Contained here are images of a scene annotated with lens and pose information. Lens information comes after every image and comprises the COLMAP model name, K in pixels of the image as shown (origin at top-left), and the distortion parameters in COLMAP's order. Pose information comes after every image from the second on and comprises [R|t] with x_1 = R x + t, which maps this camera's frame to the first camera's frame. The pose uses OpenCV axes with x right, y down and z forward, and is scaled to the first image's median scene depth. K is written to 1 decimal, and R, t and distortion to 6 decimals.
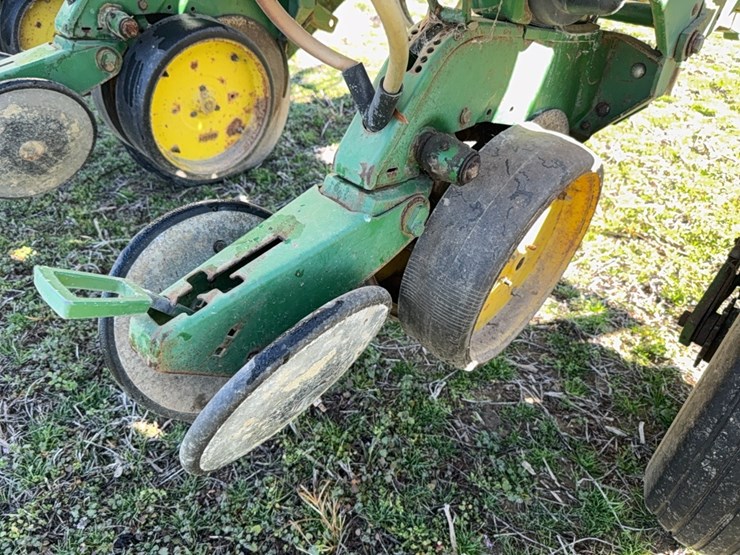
lens RADIAL K [[517.2, 0, 369.4], [0, 517.2, 282.4], [0, 0, 1]] dist [0.081004, -0.111569]
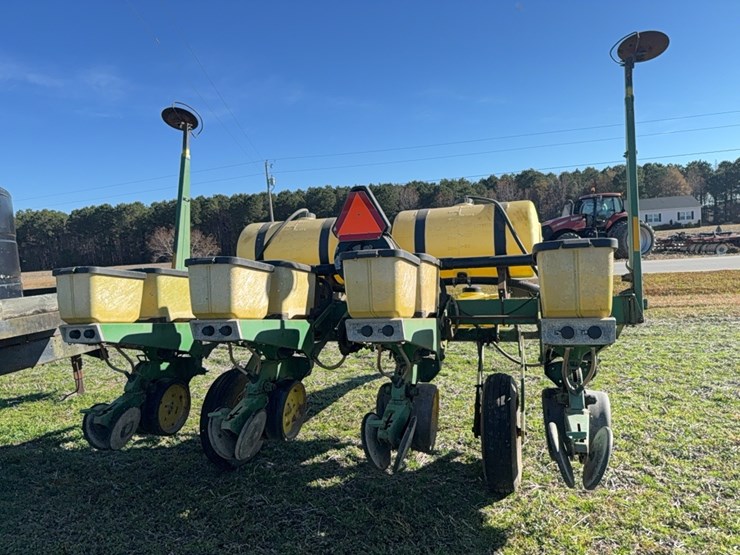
lens RADIAL K [[517.2, 0, 369.4], [0, 517.2, 282.4], [0, 0, 1]] dist [0.081004, -0.111569]
pose [[0.884554, -0.121026, 0.450464, -1.155032], [0.349937, 0.810720, -0.469338, 0.541455], [-0.308398, 0.572788, 0.759476, -1.575033]]
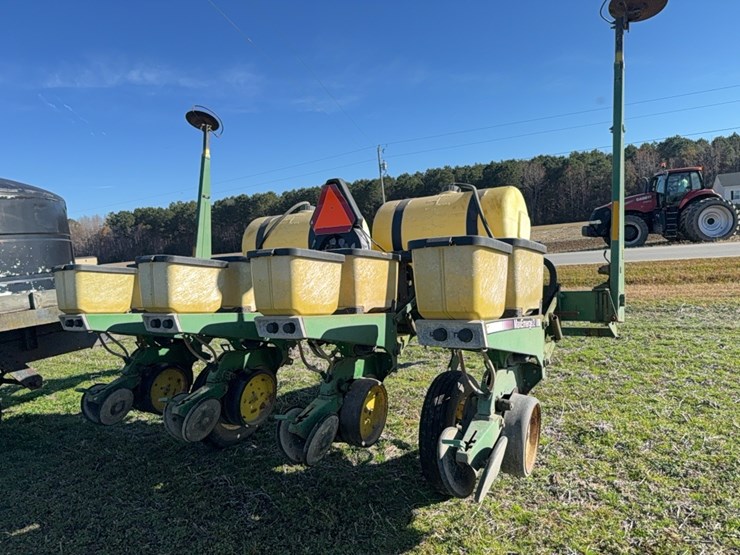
lens RADIAL K [[517.2, 0, 369.4], [0, 517.2, 282.4], [0, 0, 1]] dist [0.081004, -0.111569]
pose [[0.964270, -0.136269, 0.227189, -0.299233], [0.237127, 0.826348, -0.510803, 0.755391], [-0.118131, 0.546424, 0.829136, -1.802920]]
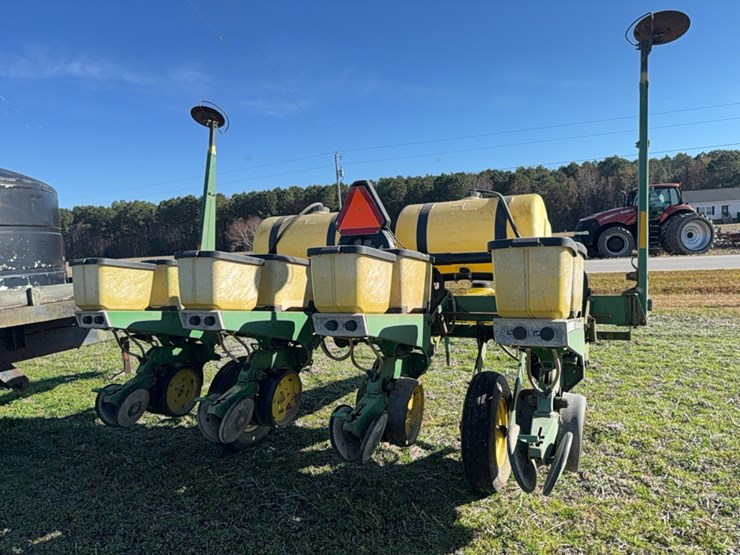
lens RADIAL K [[517.2, 0, 369.4], [0, 517.2, 282.4], [0, 0, 1]] dist [0.081004, -0.111569]
pose [[0.939928, -0.112672, 0.322244, -0.758484], [0.269238, 0.825012, -0.496857, 0.675469], [-0.209873, 0.553770, 0.805787, -1.726546]]
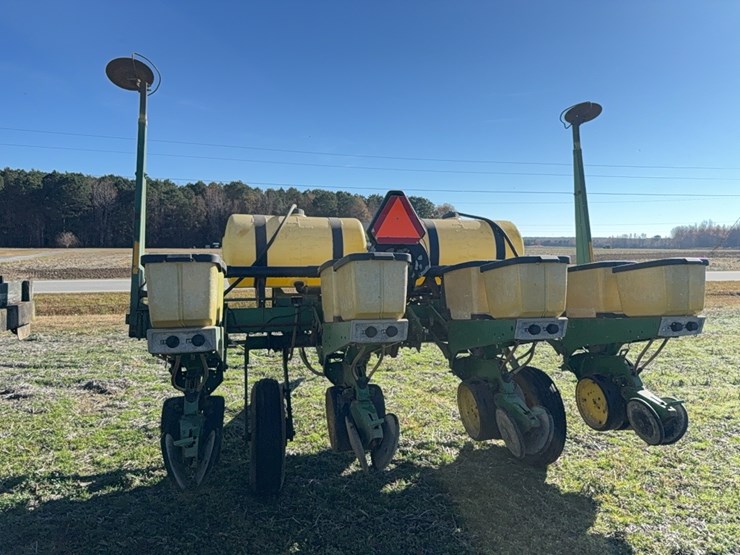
lens RADIAL K [[517.2, 0, 369.4], [0, 517.2, 282.4], [0, 0, 1]] dist [0.081004, -0.111569]
pose [[0.507431, -0.087281, 0.857261, -2.615896], [0.527140, 0.818426, -0.228698, -0.334757], [-0.681643, 0.567945, 0.461304, -0.527856]]
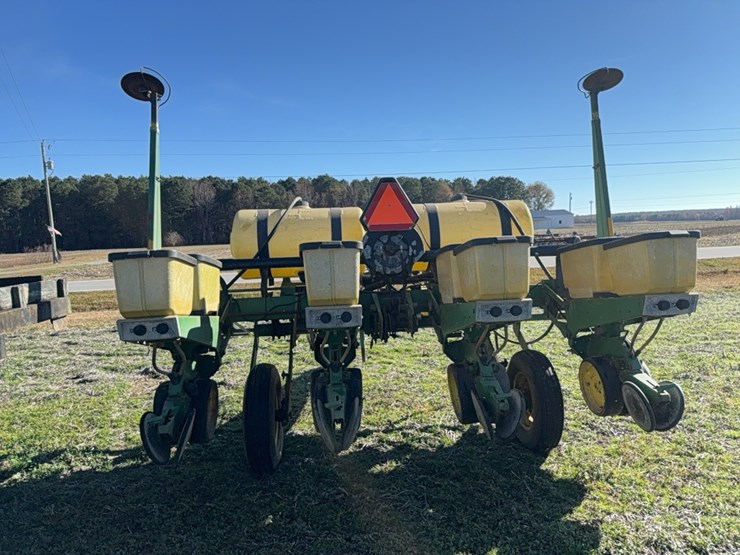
lens RADIAL K [[517.2, 0, 369.4], [0, 517.2, 282.4], [0, 0, 1]] dist [0.081004, -0.111569]
pose [[0.643963, -0.127289, 0.754393, -2.329580], [0.509500, 0.806939, -0.298763, -0.006139], [-0.570720, 0.576755, 0.584493, -0.936778]]
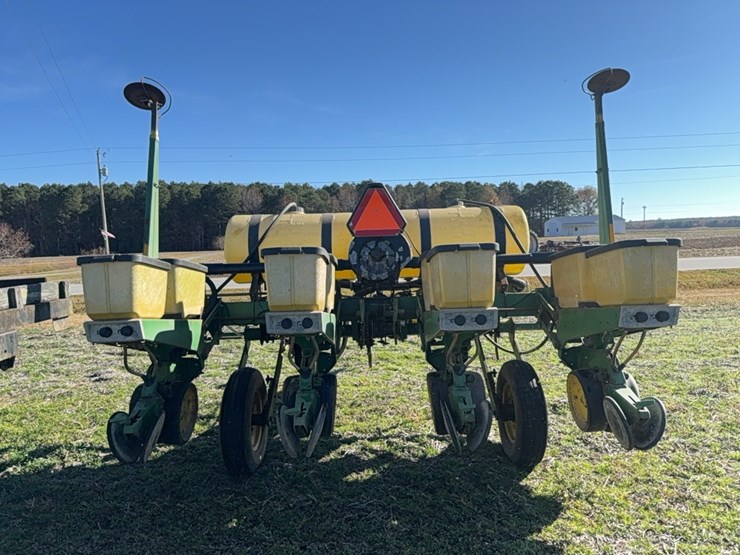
lens RADIAL K [[517.2, 0, 369.4], [0, 517.2, 282.4], [0, 0, 1]] dist [0.081004, -0.111569]
pose [[0.706580, -0.111917, 0.698727, -2.068102], [0.471960, 0.810252, -0.347484, 0.159203], [-0.527255, 0.575297, 0.625328, -1.127413]]
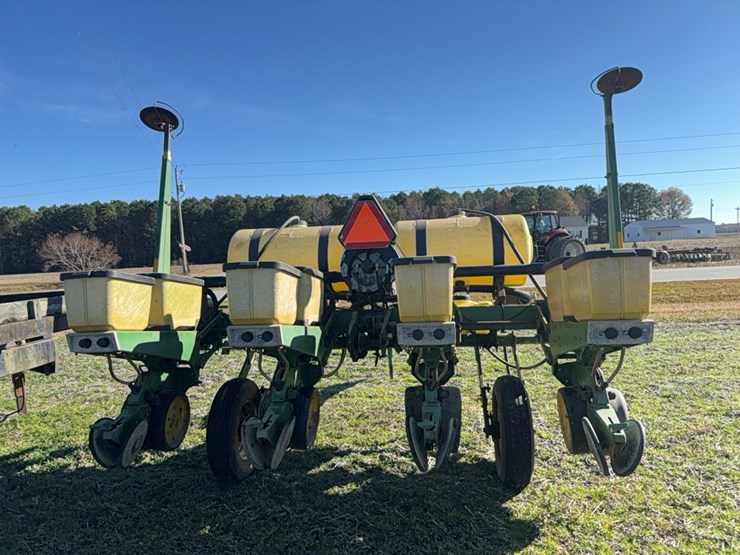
lens RADIAL K [[517.2, 0, 369.4], [0, 517.2, 282.4], [0, 0, 1]] dist [0.081004, -0.111569]
pose [[0.793537, -0.104181, 0.599537, -1.693555], [0.423336, 0.802259, -0.420912, 0.359437], [-0.437133, 0.587815, 0.680726, -1.375976]]
